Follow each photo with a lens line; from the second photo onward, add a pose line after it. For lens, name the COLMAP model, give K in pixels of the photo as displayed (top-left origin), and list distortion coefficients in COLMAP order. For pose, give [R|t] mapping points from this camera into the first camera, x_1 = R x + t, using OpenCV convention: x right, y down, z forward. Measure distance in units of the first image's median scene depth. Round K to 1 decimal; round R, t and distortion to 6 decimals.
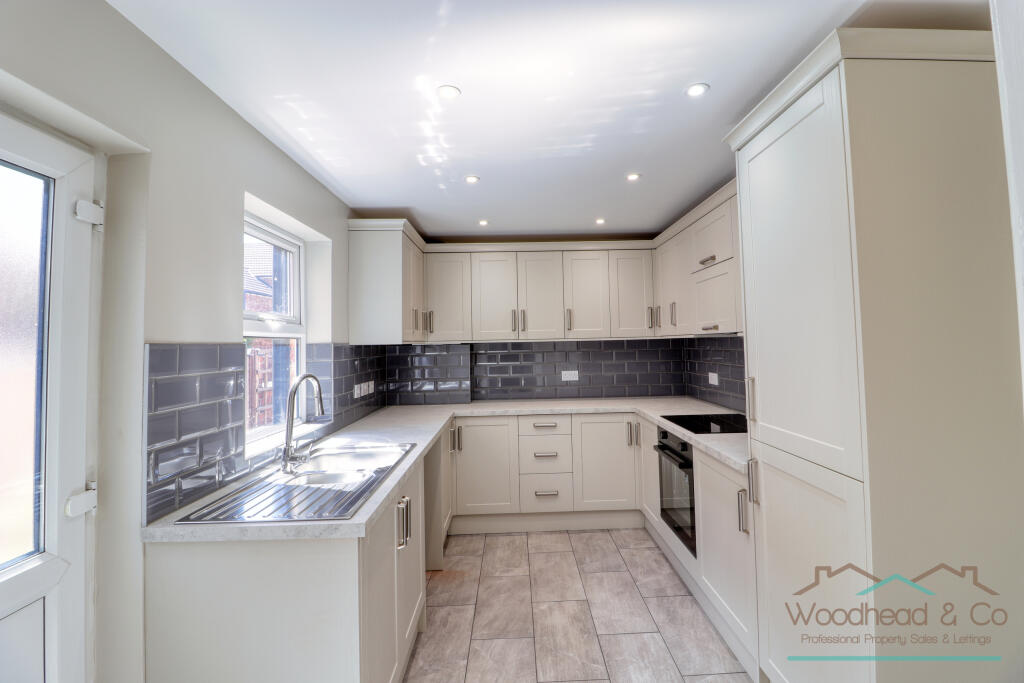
lens RADIAL K [[476.4, 0, 514.9], [0, 476.4, 342.5], [0, 0, 1]] dist [0.000849, 0.000047]
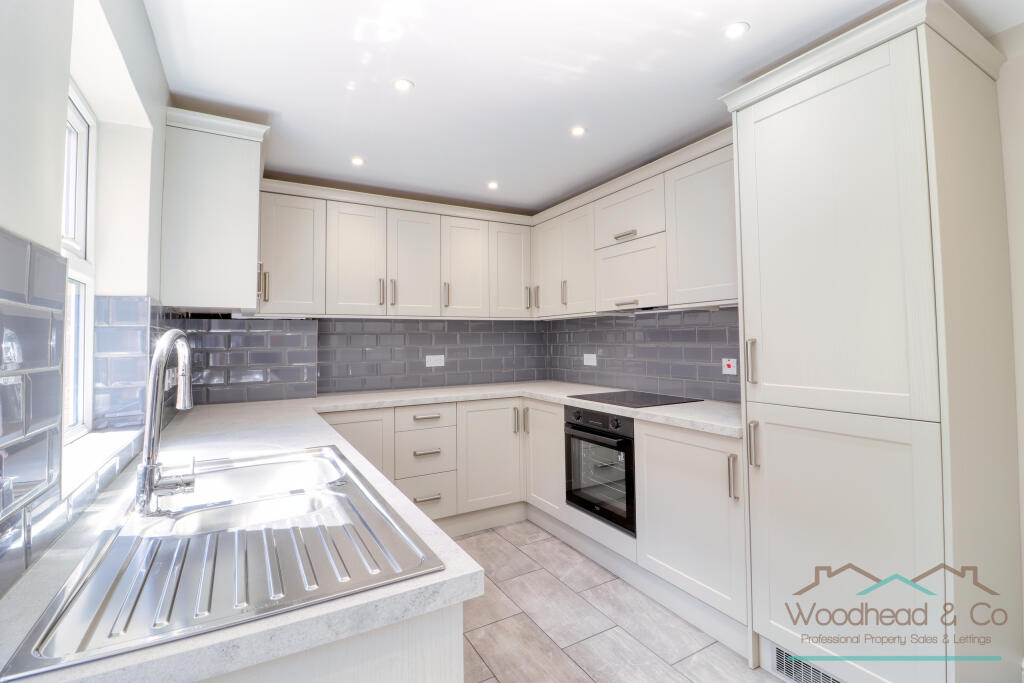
lens RADIAL K [[480.2, 0, 535.3], [0, 480.2, 334.5], [0, 0, 1]] dist [-0.005651, -0.000925]
pose [[0.871672, 0.017640, 0.489772, -0.202887], [-0.010866, 0.999802, -0.016671, 0.044181], [-0.489969, 0.009209, 0.871691, 0.183688]]
